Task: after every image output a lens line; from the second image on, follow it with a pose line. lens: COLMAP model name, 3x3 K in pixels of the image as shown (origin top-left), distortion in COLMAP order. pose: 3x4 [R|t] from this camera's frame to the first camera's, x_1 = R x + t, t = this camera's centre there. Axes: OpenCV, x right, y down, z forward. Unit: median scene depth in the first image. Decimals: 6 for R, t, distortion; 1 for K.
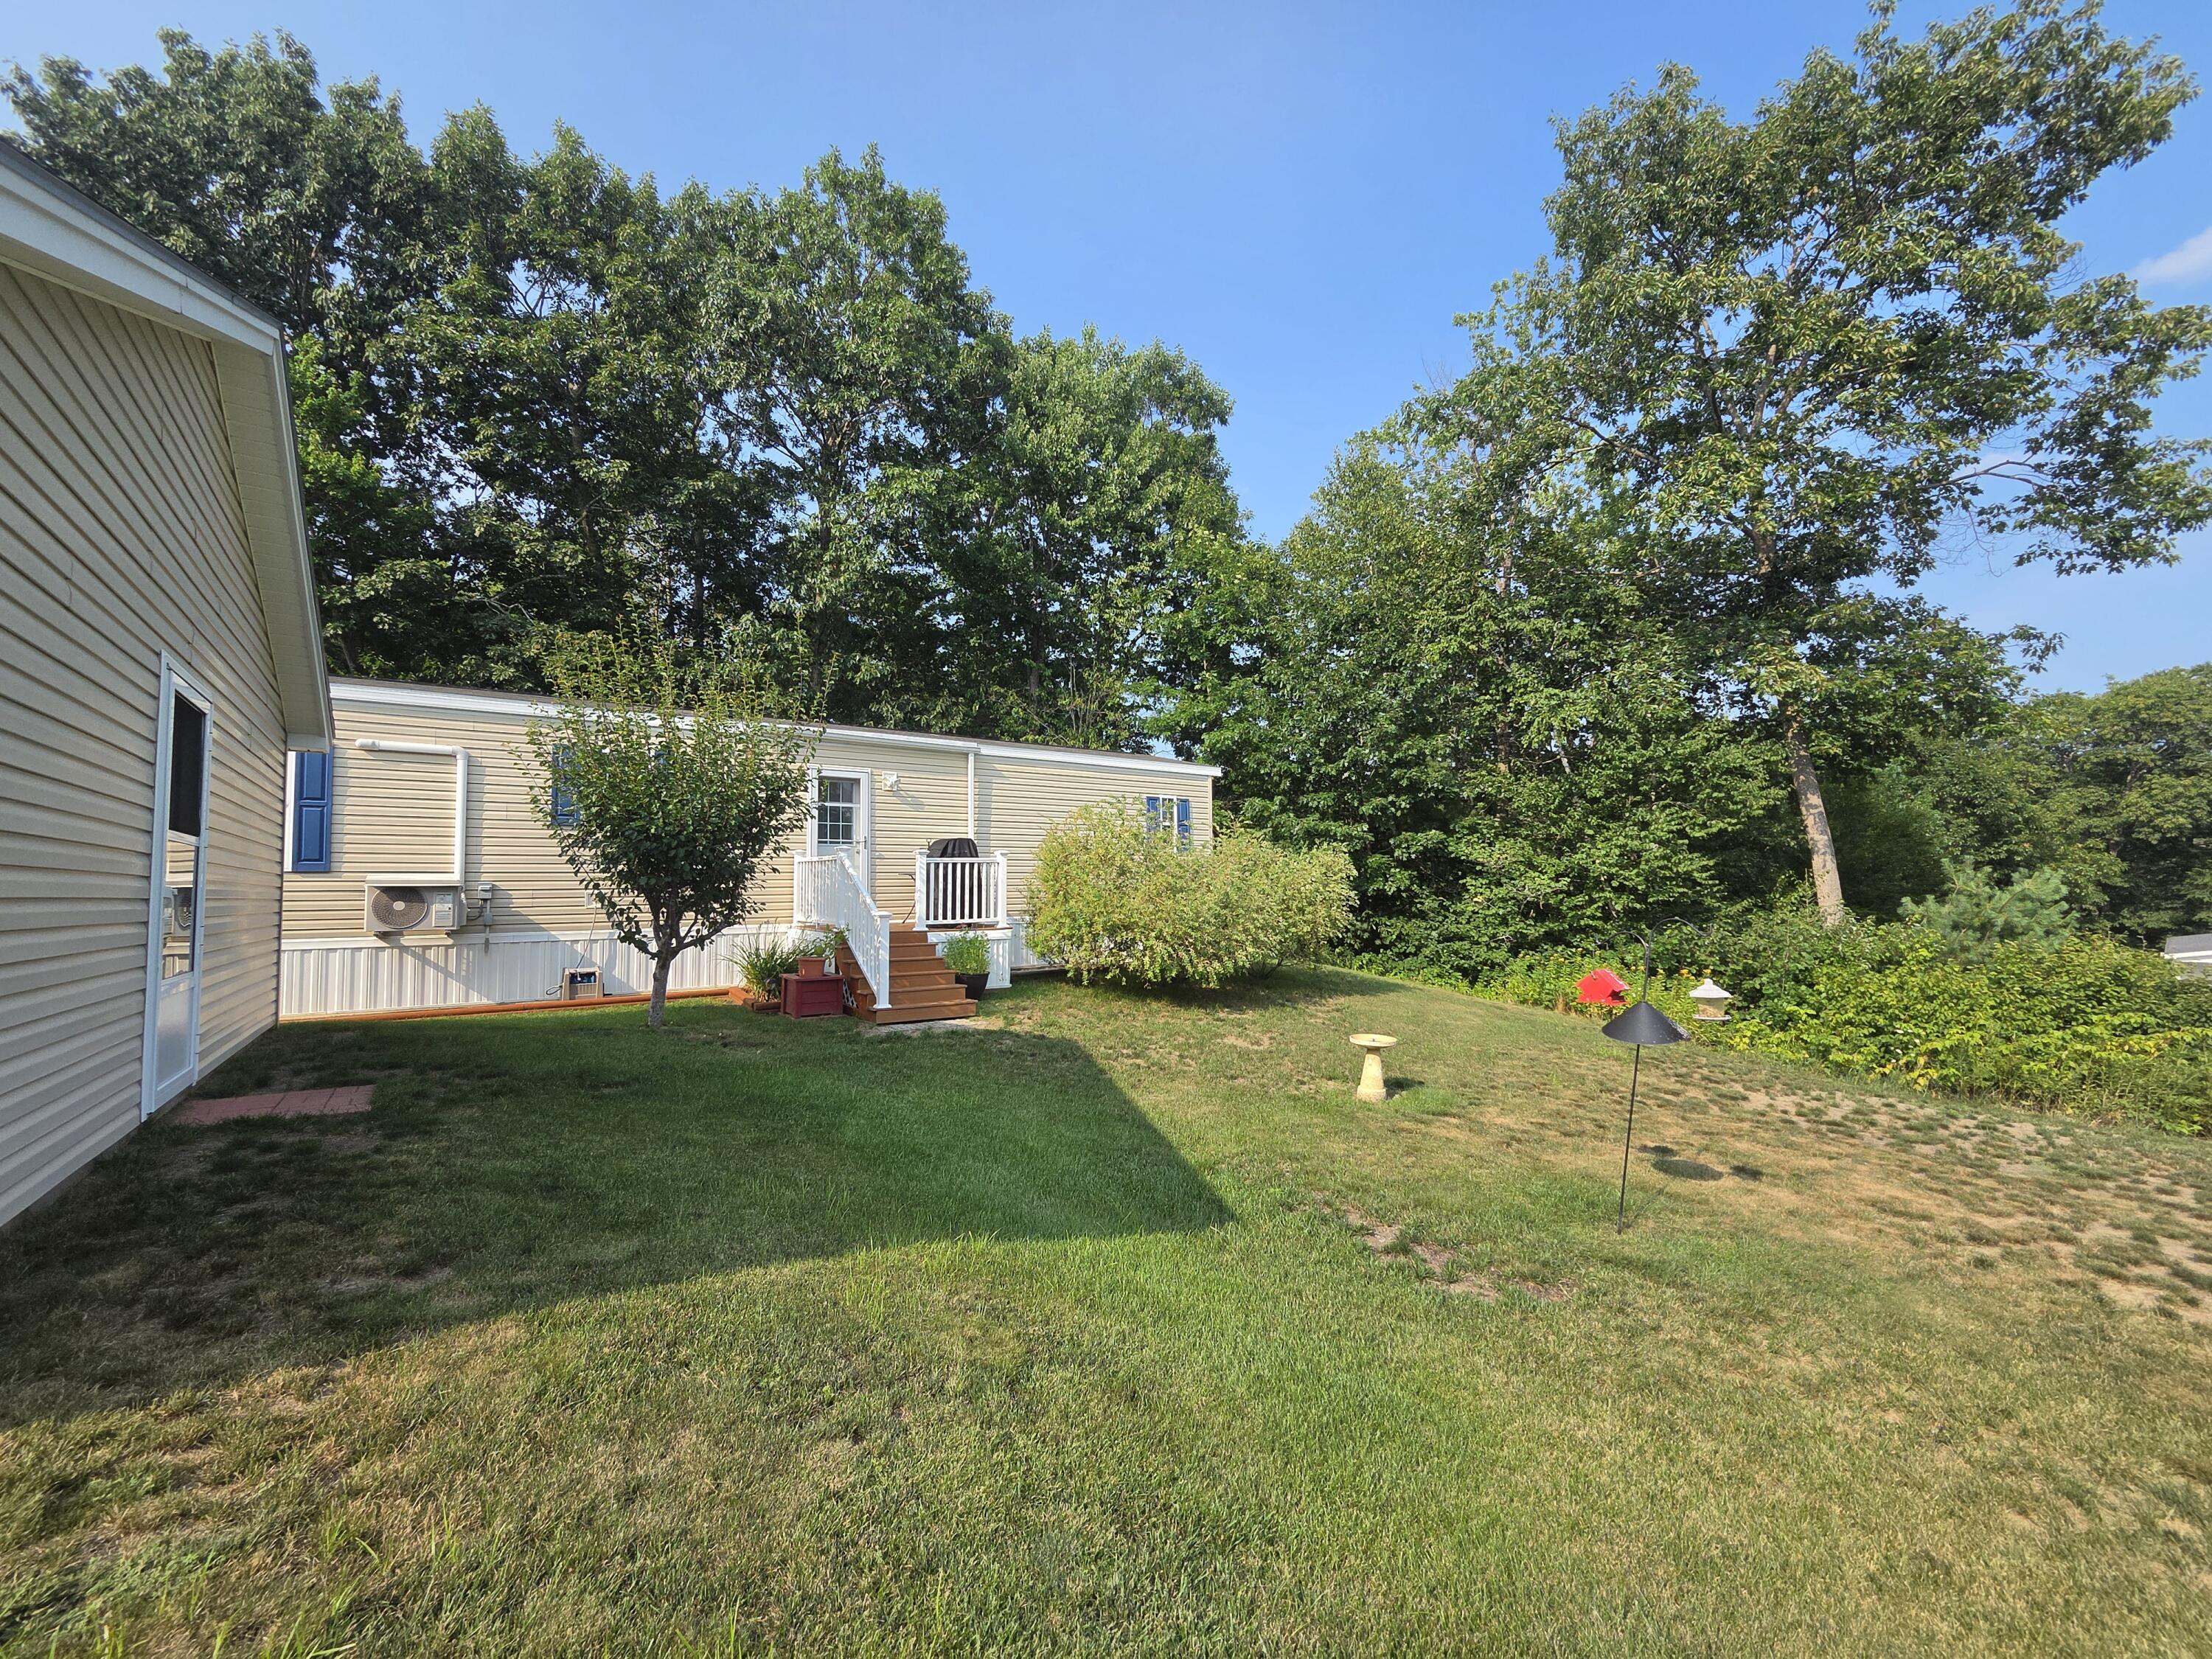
lens RADIAL K [[914.3, 0, 1118.9], [0, 914.3, 836.7], [0, 0, 1]] dist [-0.002820, 0.000270]
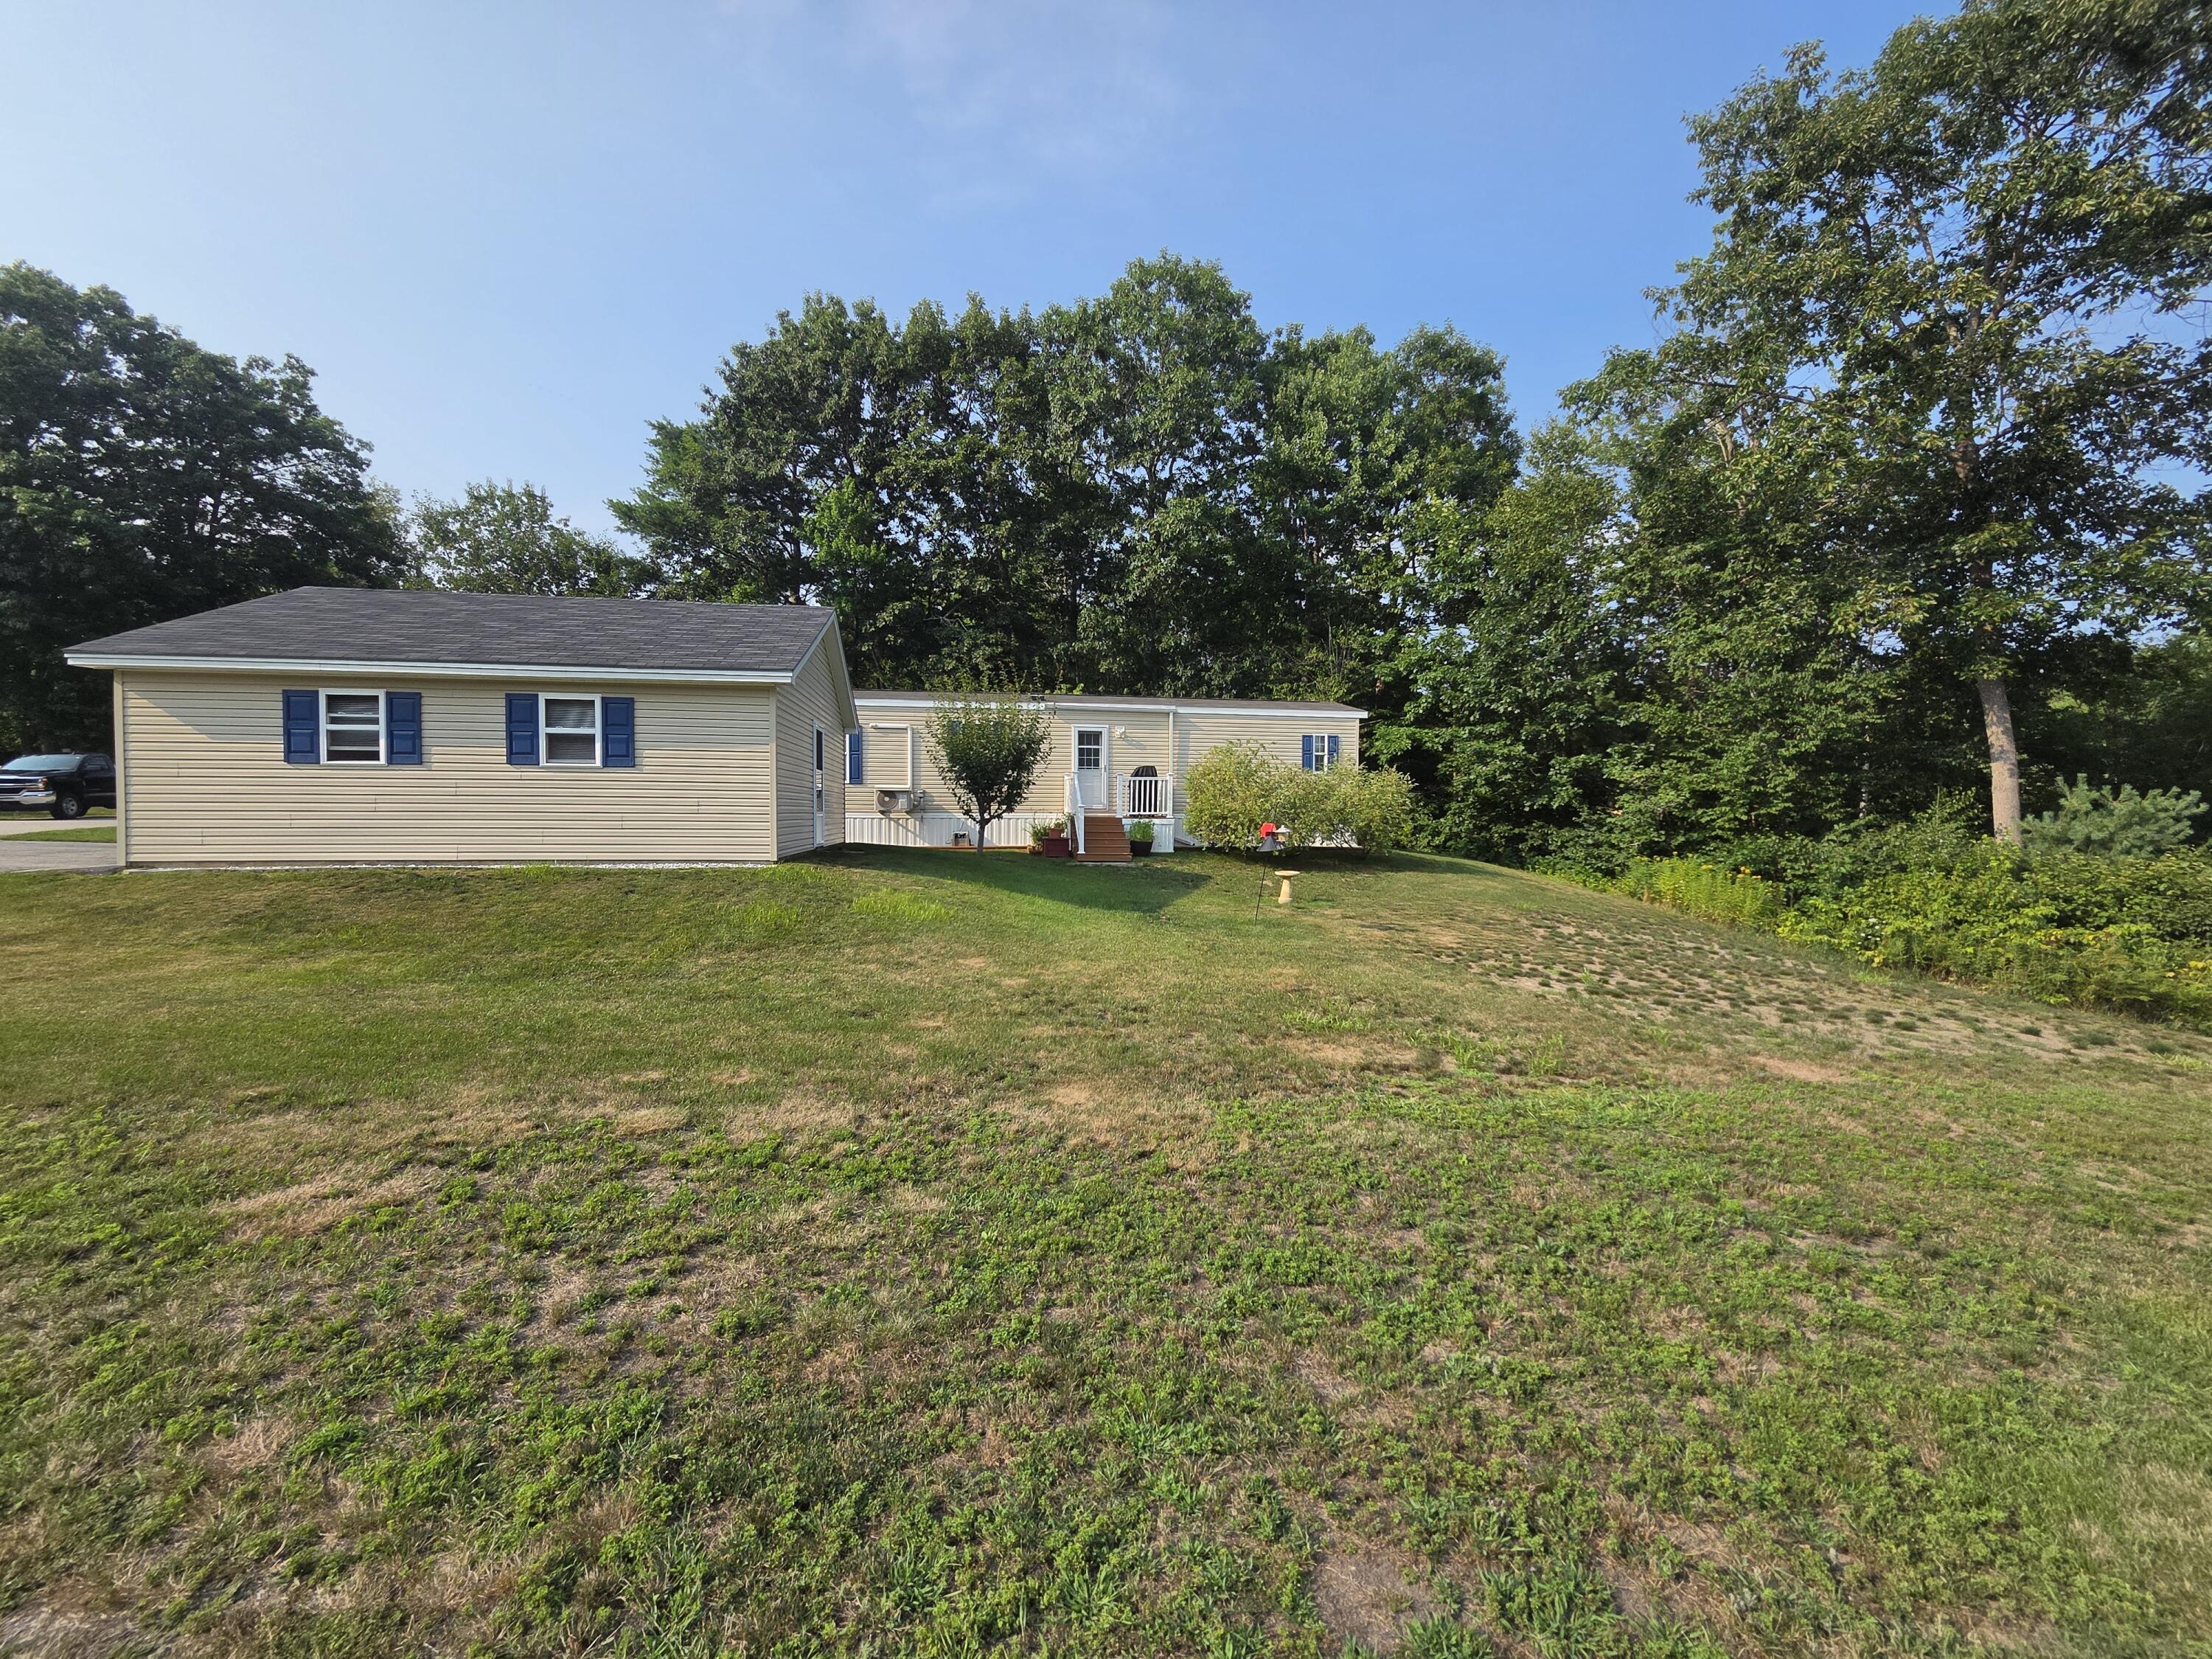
lens RADIAL K [[914.3, 0, 1118.9], [0, 914.3, 836.7], [0, 0, 1]] dist [-0.002820, 0.000270]
pose [[0.897157, 0.028163, -0.440813, 0.379950], [0.010579, 0.996309, 0.085184, -0.008761], [0.441585, -0.081087, 0.893548, -0.403406]]
